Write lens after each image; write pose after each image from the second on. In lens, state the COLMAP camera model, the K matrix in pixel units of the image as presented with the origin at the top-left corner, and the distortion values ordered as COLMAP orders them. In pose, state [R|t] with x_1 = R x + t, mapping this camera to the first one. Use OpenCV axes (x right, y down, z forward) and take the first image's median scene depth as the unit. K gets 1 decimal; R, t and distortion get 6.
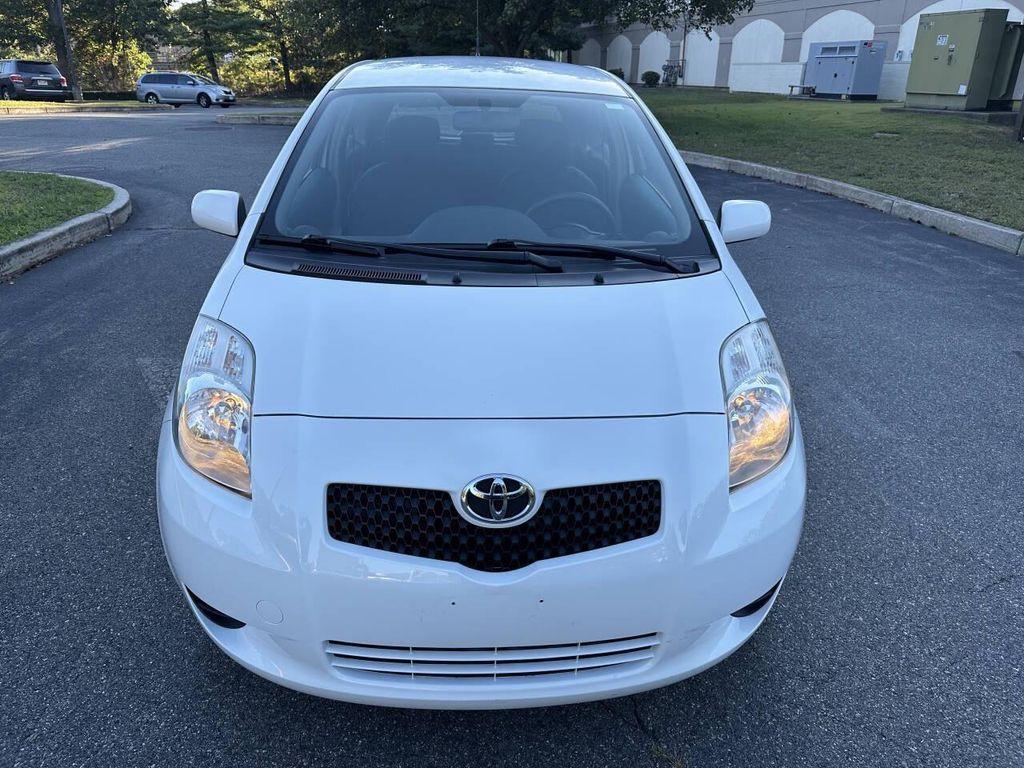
lens RADIAL K [[796.7, 0, 503.1], [0, 796.7, 382.5], [0, 0, 1]] dist [0.030583, -0.008949]
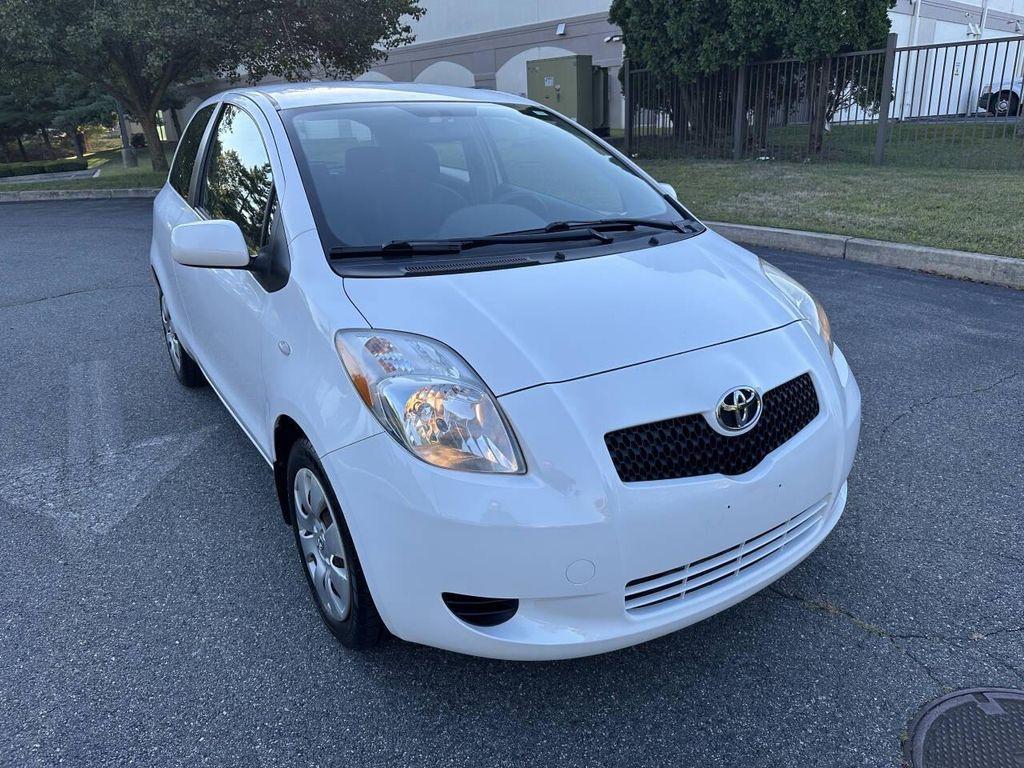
lens RADIAL K [[796.7, 0, 503.1], [0, 796.7, 382.5], [0, 0, 1]] dist [0.030583, -0.008949]
pose [[0.864668, -0.205159, 0.458539, -0.773696], [0.235243, 0.971897, -0.008753, 0.034717], [-0.443857, 0.115437, 0.888631, 0.098823]]
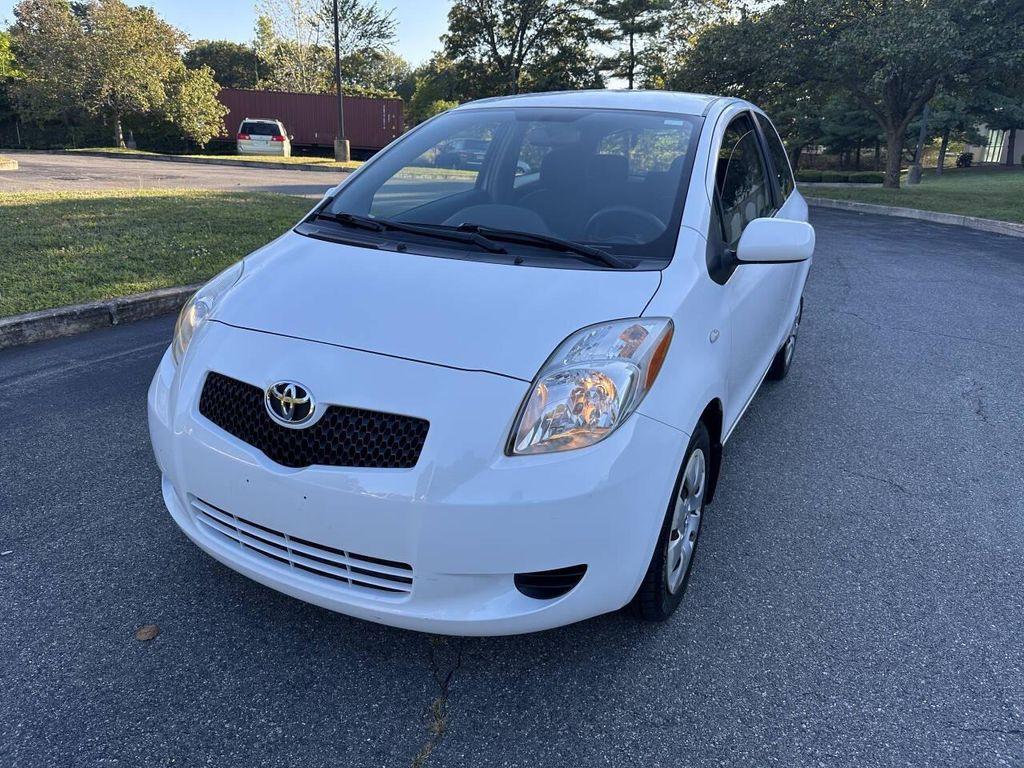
lens RADIAL K [[789.2, 0, 512.0], [0, 789.2, 384.0], [0, 0, 1]] dist [0.005275, 0.001494]
pose [[0.853684, 0.163108, -0.494591, 0.793826], [-0.208843, 0.977203, -0.038205, 0.088120], [0.477084, 0.135907, 0.868286, 0.118961]]
